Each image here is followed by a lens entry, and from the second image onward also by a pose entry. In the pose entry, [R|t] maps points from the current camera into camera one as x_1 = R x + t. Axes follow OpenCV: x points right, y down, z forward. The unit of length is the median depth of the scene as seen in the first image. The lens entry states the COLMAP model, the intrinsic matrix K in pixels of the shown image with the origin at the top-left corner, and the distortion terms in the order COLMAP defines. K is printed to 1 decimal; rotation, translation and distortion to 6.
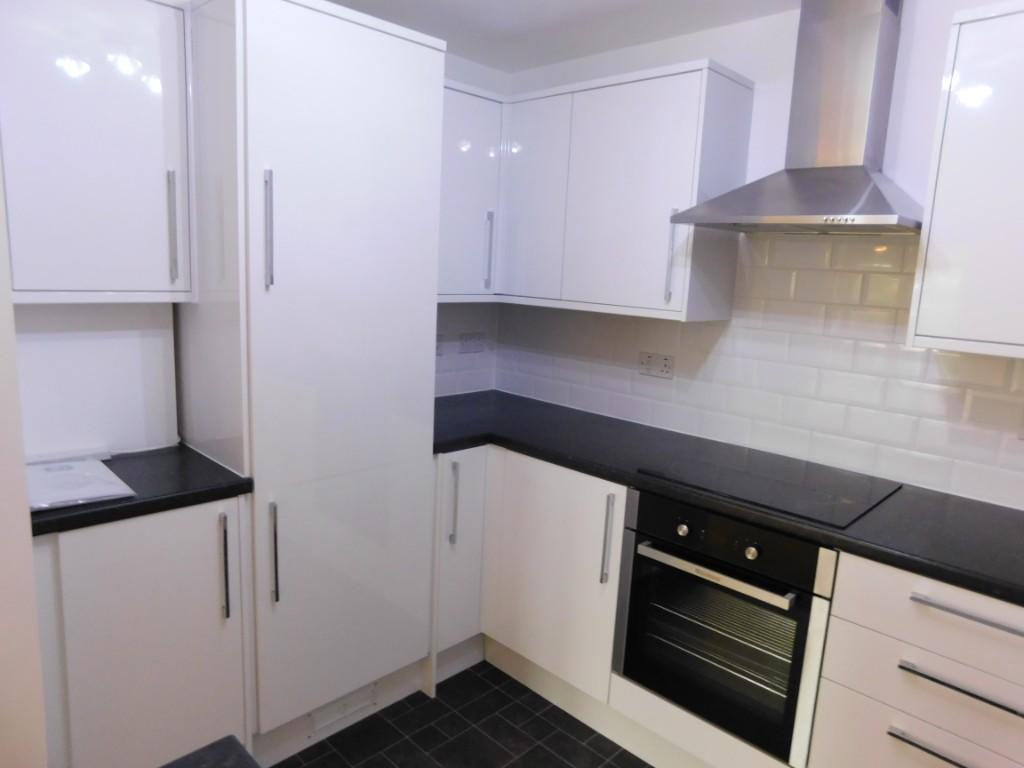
lens RADIAL K [[678.3, 0, 512.0], [0, 678.3, 384.0], [0, 0, 1]] dist [-0.057144, 0.046875]
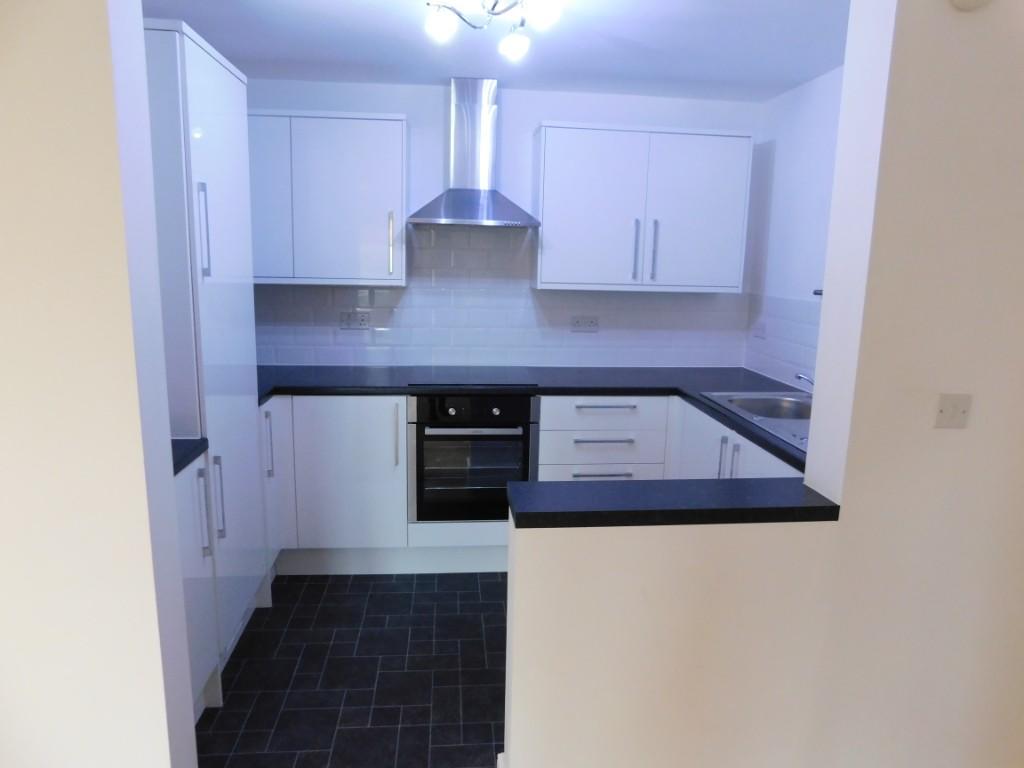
lens RADIAL K [[678.3, 0, 512.0], [0, 678.3, 384.0], [0, 0, 1]] dist [-0.057144, 0.046875]
pose [[0.642114, -0.173532, 0.746710, -0.770312], [0.139935, 0.984210, 0.108392, -0.006759], [-0.753729, 0.034891, 0.656258, -0.172891]]
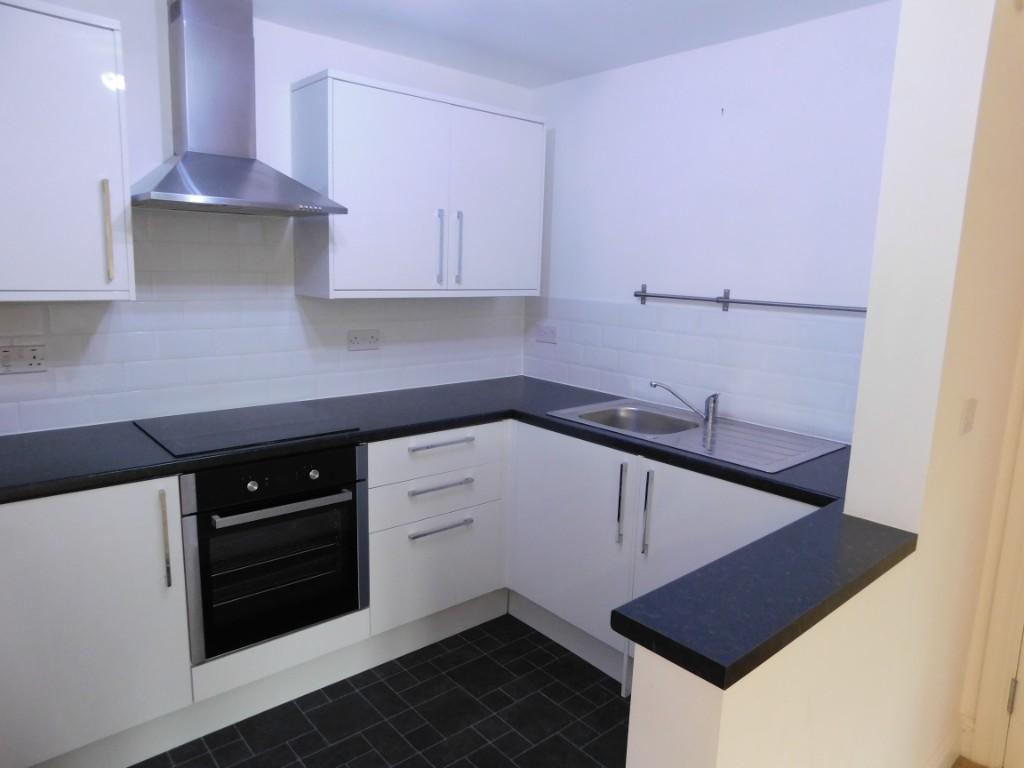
lens RADIAL K [[678.3, 0, 512.0], [0, 678.3, 384.0], [0, 0, 1]] dist [-0.057144, 0.046875]
pose [[0.076577, -0.218064, 0.972925, -0.657785], [0.144987, 0.967854, 0.205516, -0.095970], [-0.986466, 0.125324, 0.105732, 0.392077]]
